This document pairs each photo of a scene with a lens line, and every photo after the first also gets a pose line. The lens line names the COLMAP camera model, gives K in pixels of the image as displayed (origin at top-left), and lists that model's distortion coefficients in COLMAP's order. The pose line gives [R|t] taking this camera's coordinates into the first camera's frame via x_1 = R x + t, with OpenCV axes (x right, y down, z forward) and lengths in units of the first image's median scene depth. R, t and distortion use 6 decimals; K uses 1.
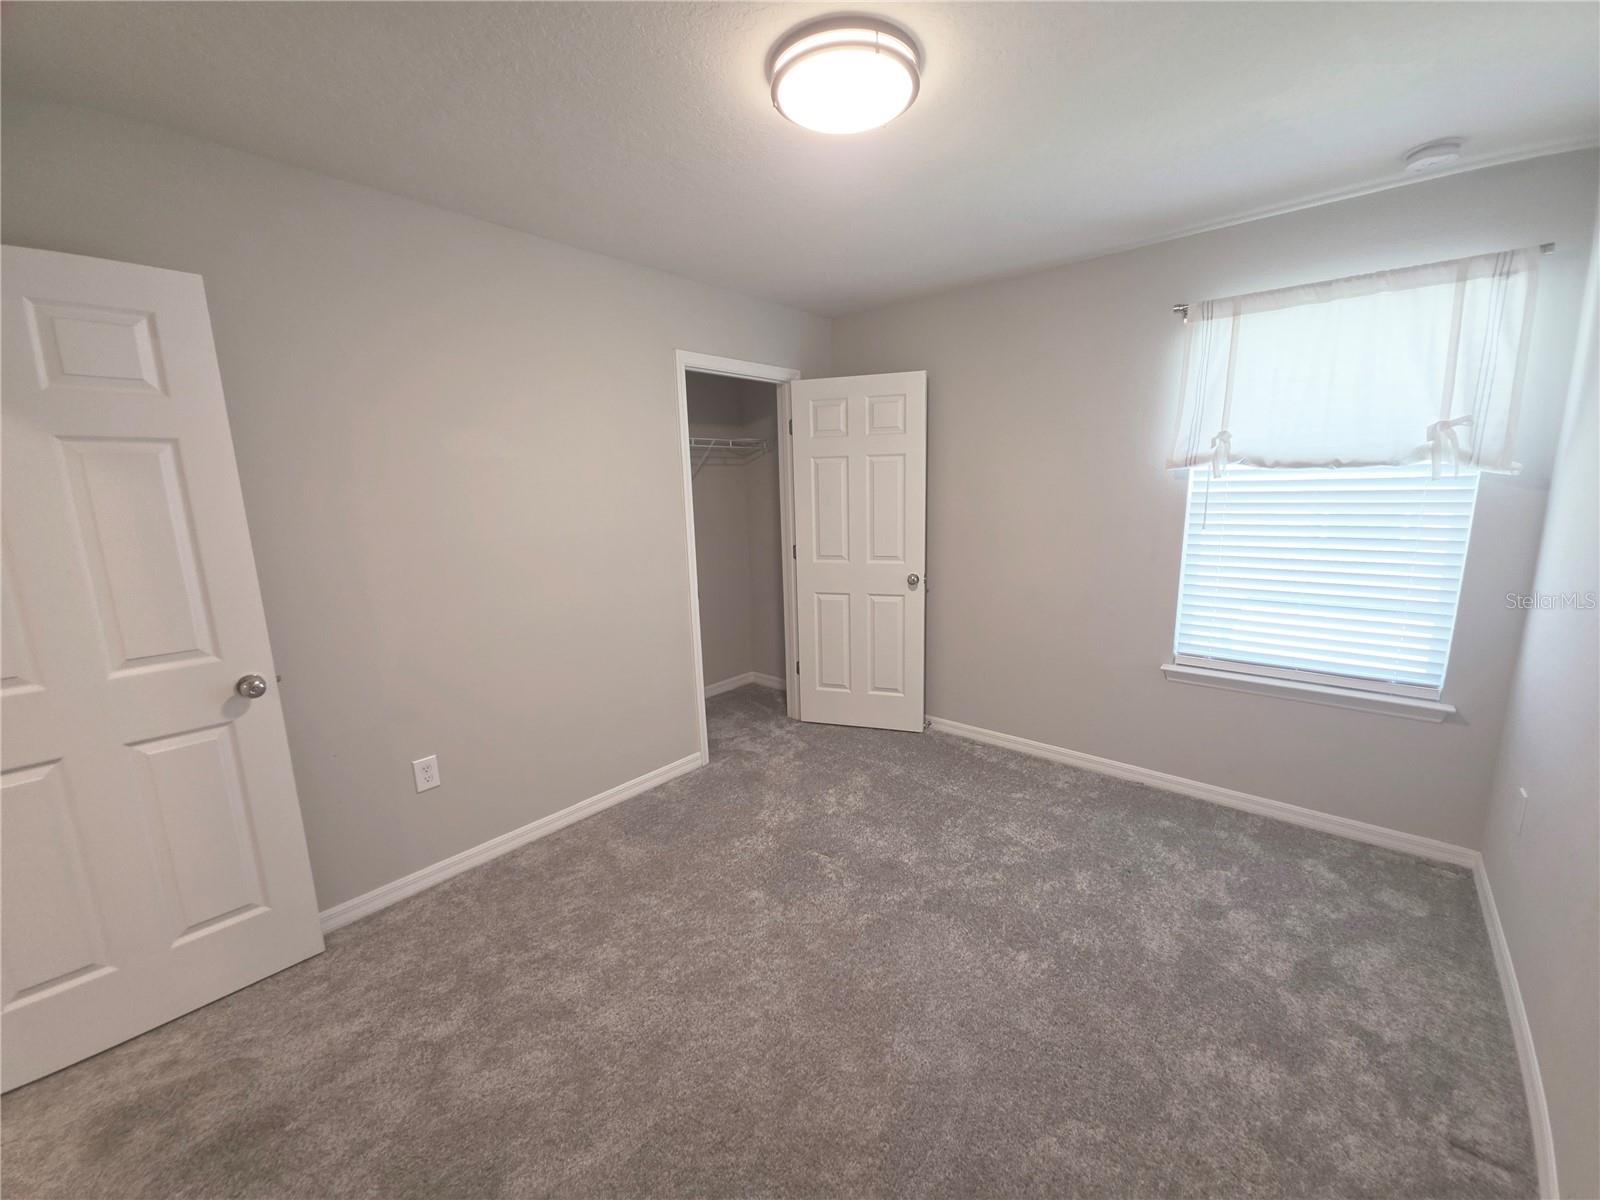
lens RADIAL K [[638.9, 0, 801.8], [0, 638.9, 598.5], [0, 0, 1]] dist [0.002374, -0.000643]
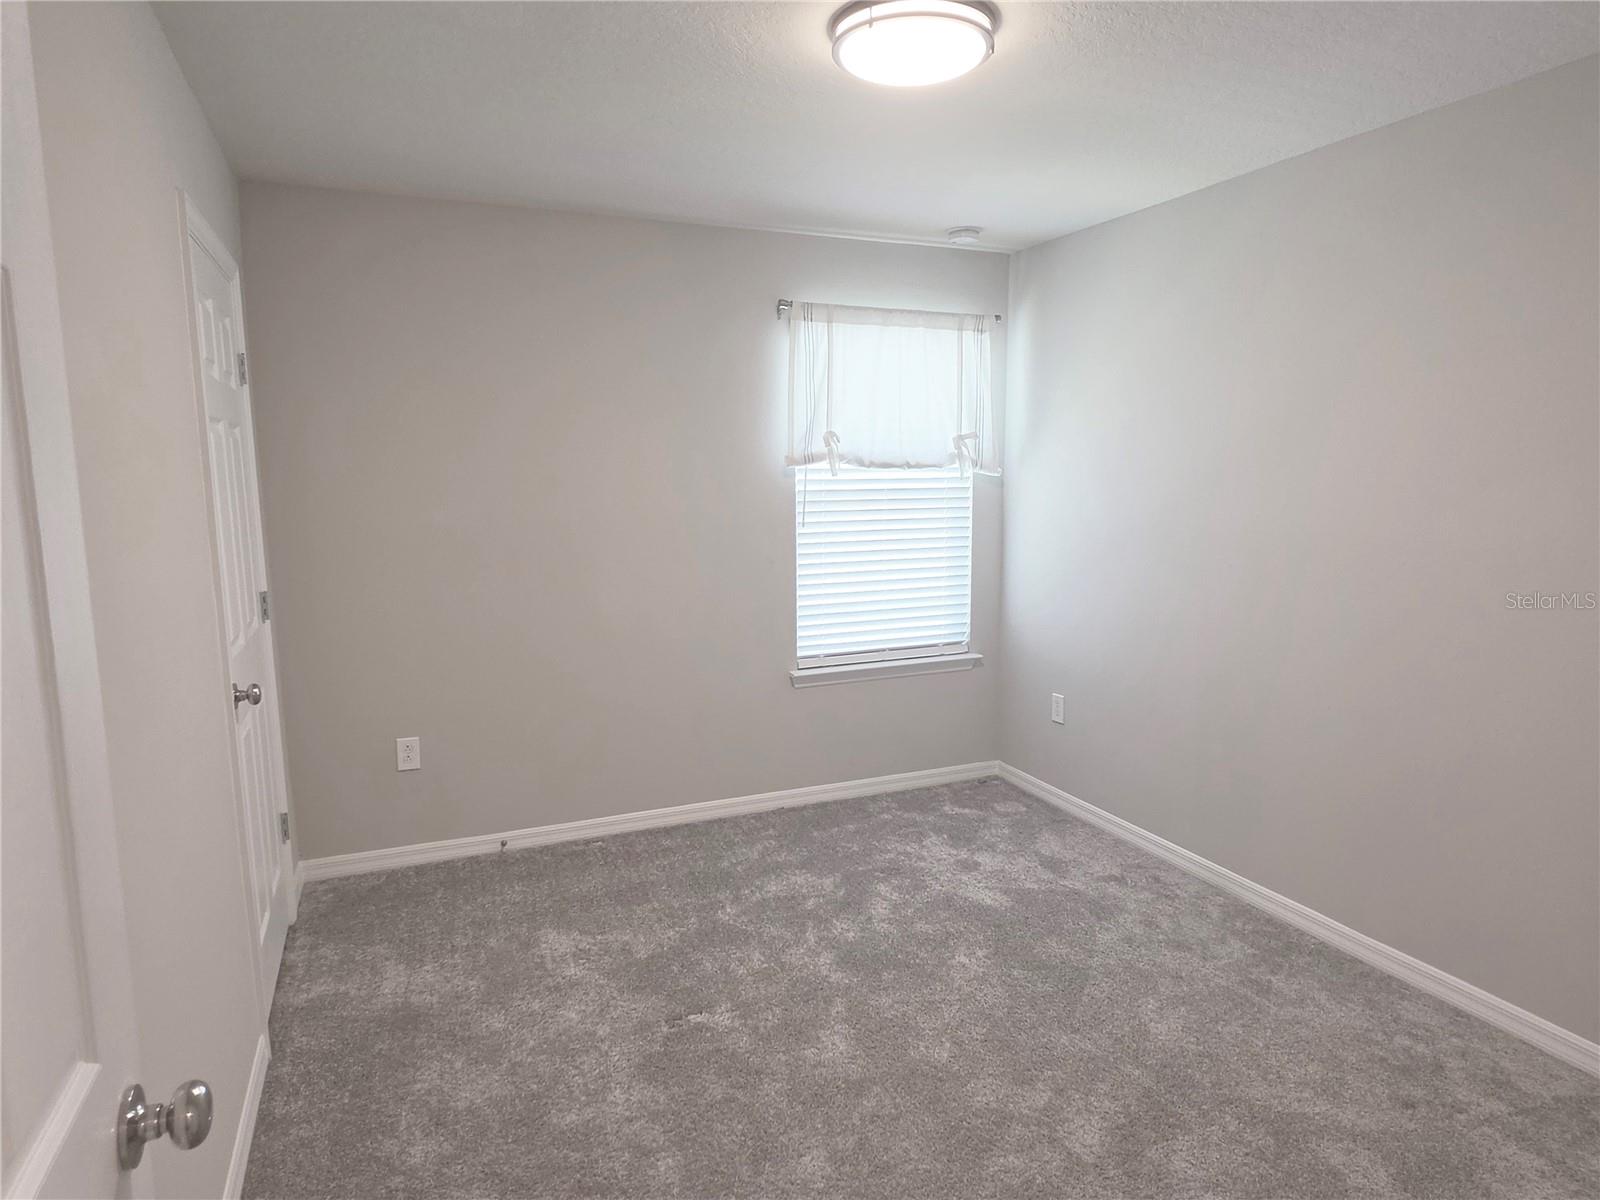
lens RADIAL K [[1001.4, 0, 797.7], [0, 1001.4, 600.0], [0, 0, 1]] dist [0.031672, 0.000354]
pose [[0.438616, -0.101563, 0.892917, -0.915533], [0.158548, 0.986753, 0.034354, -0.063026], [-0.884578, 0.126502, 0.448909, 0.390932]]
